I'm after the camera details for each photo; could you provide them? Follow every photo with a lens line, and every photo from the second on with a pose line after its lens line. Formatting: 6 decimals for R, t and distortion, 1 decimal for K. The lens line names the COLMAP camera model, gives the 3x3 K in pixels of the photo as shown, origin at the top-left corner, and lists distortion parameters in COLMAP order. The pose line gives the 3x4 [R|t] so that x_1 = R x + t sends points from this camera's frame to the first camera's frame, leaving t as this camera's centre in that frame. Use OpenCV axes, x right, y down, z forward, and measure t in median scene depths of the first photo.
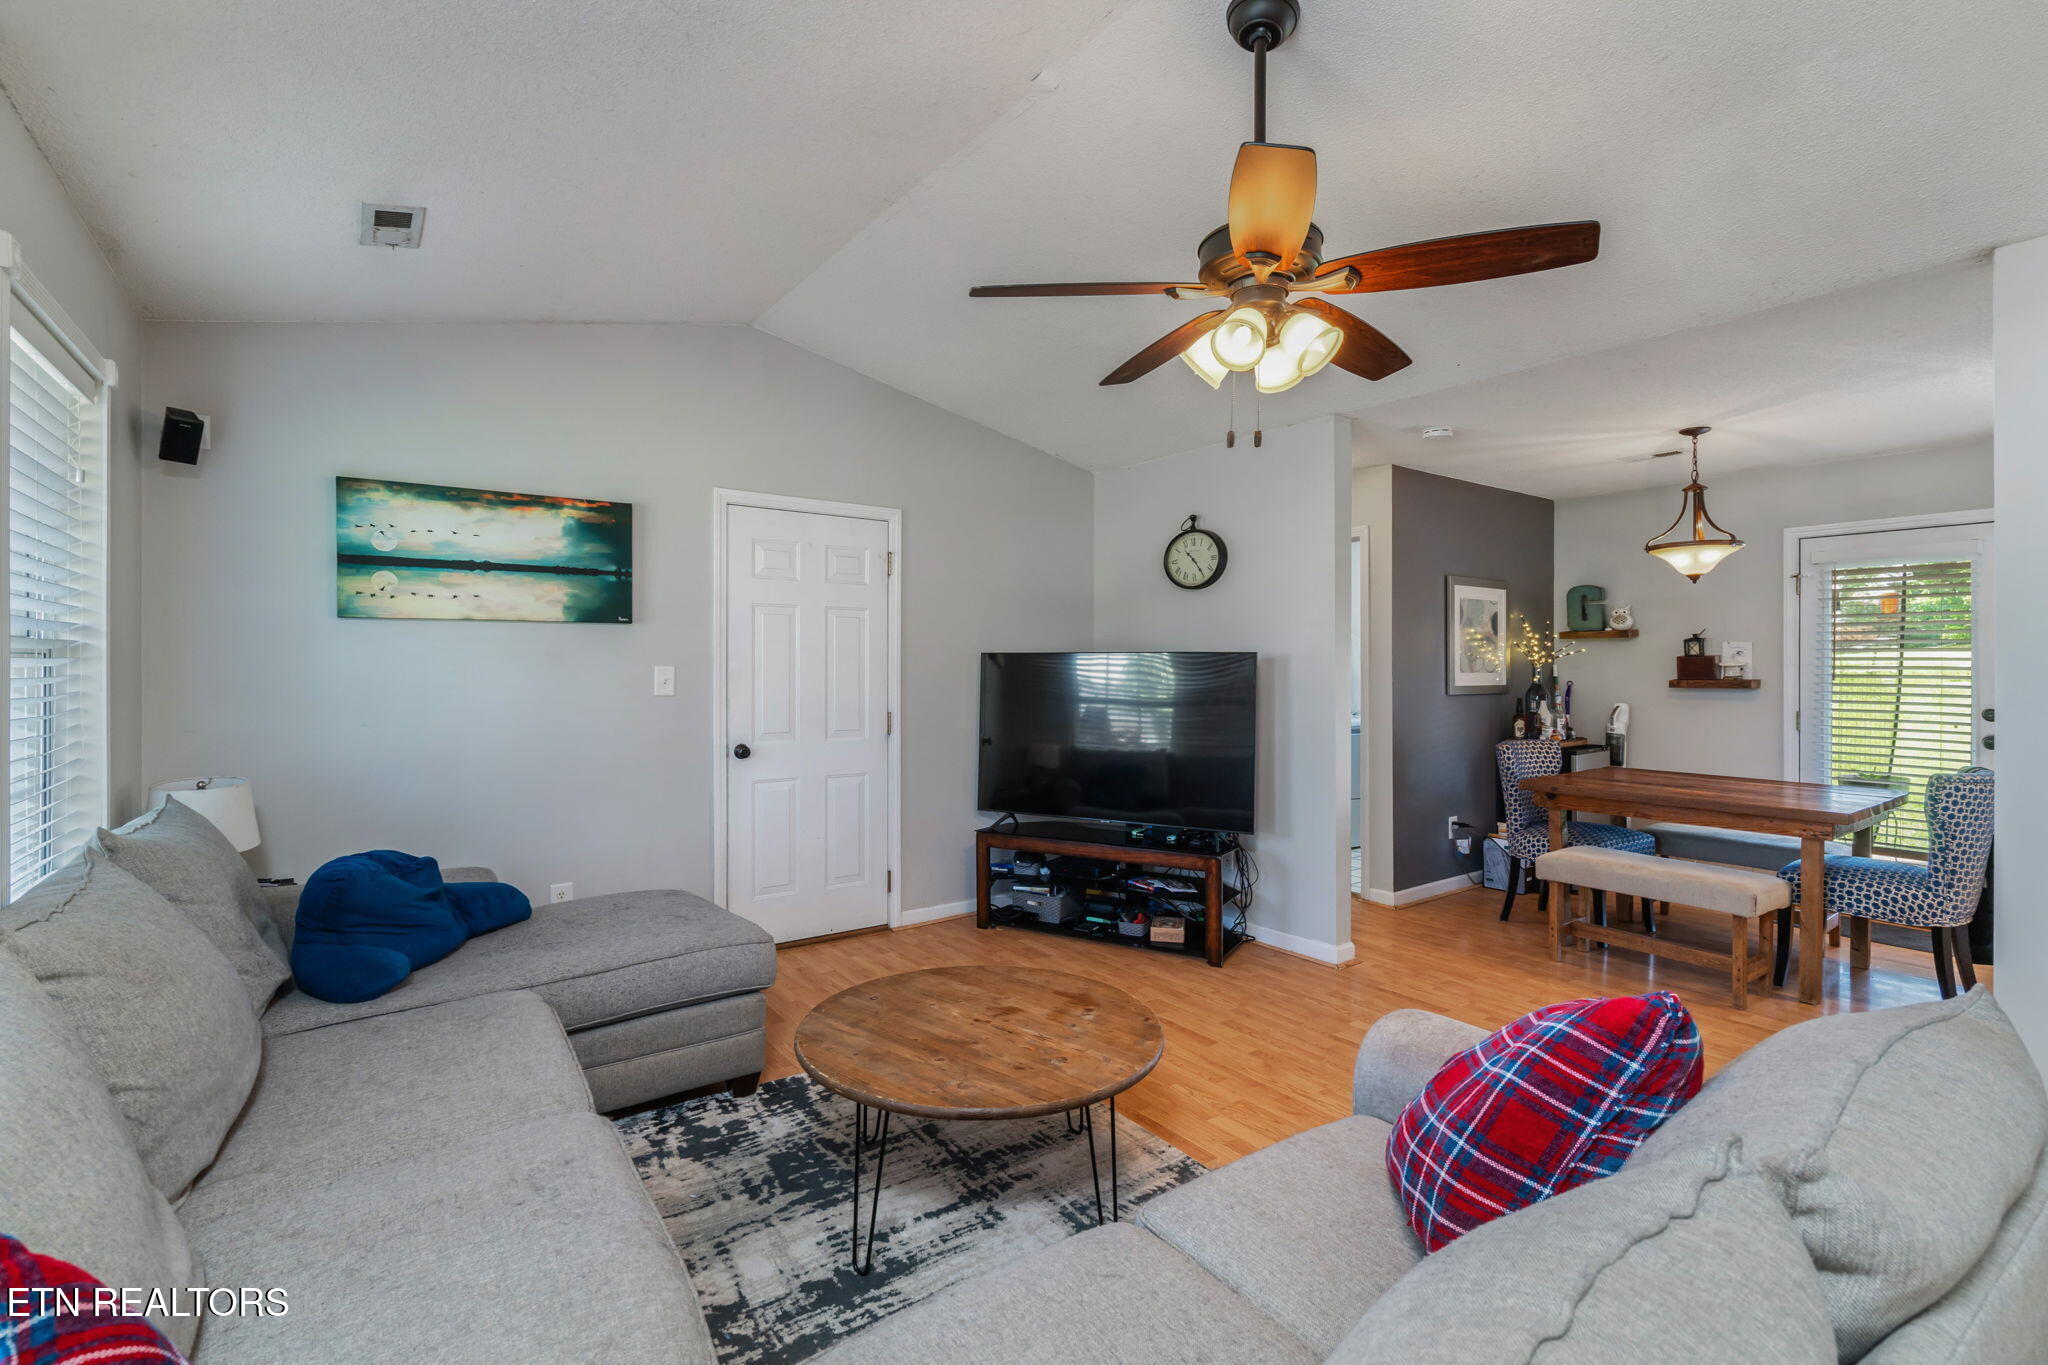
lens RADIAL K [[925.1, 0, 1013.9], [0, 925.1, 662.1], [0, 0, 1]] dist [-0.003275, 0.000375]
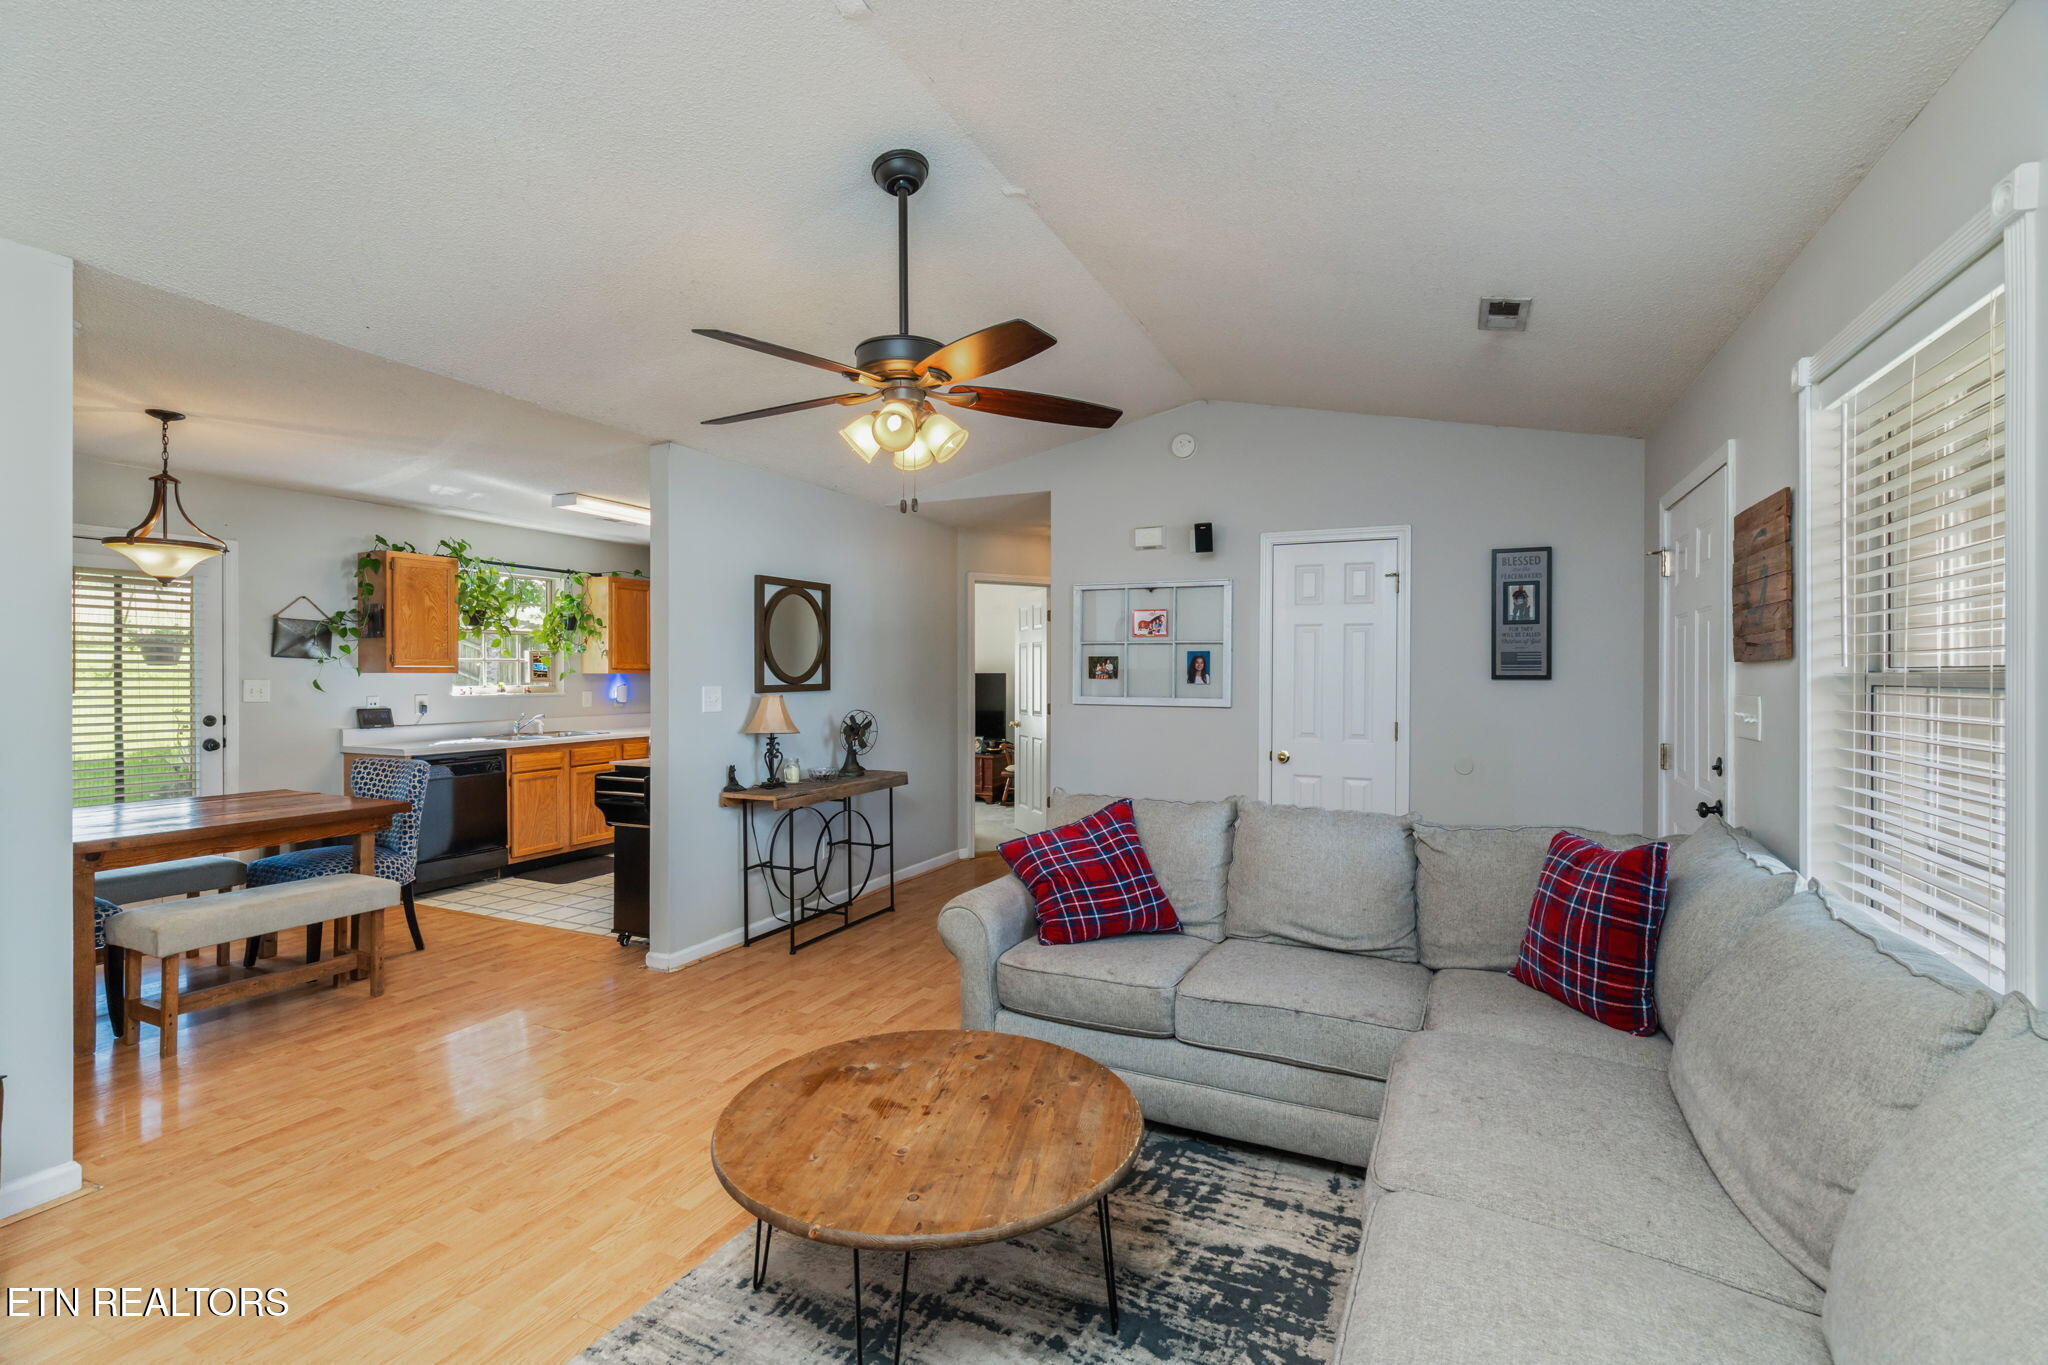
lens RADIAL K [[925.6, 0, 1024.0], [0, 925.6, 670.7], [0, 0, 1]] dist [0.000852, 0.000409]
pose [[-0.495097, -0.001819, 0.868836, -0.492106], [-0.008249, 0.999963, -0.002607, -0.010607], [-0.868799, -0.008458, -0.495093, 0.806169]]
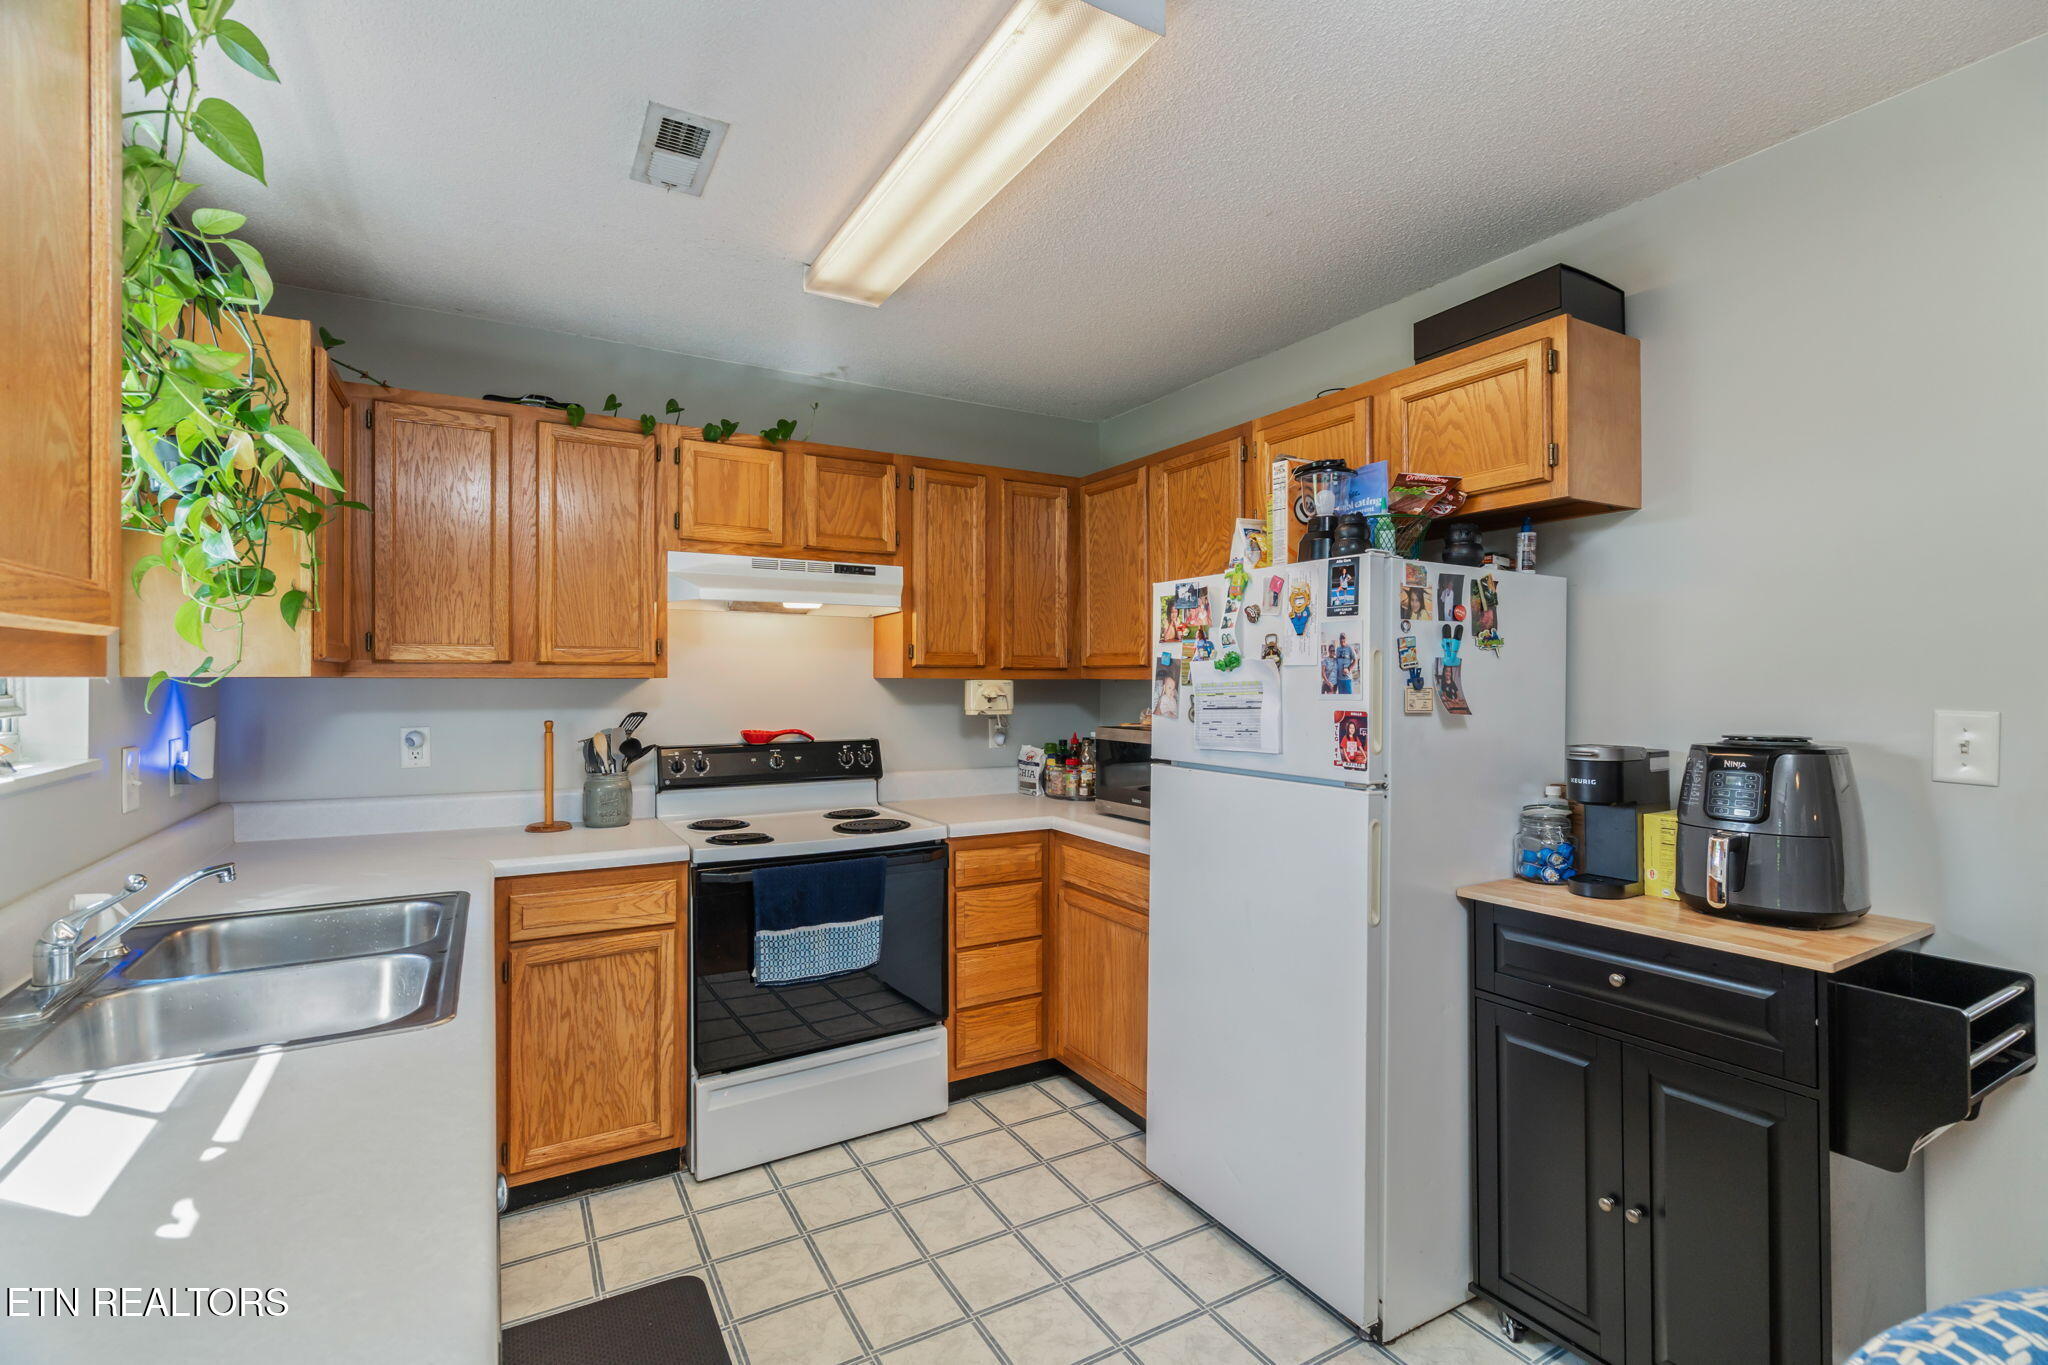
lens RADIAL K [[919.3, 0, 1021.1], [0, 919.3, 676.6], [0, 0, 1]] dist [-0.001899, 0.000446]
pose [[-0.994968, -0.003497, 0.100128, 1.086124], [-0.004213, 0.999967, -0.006947, -0.001851], [-0.100100, -0.007334, -0.994950, 1.068972]]
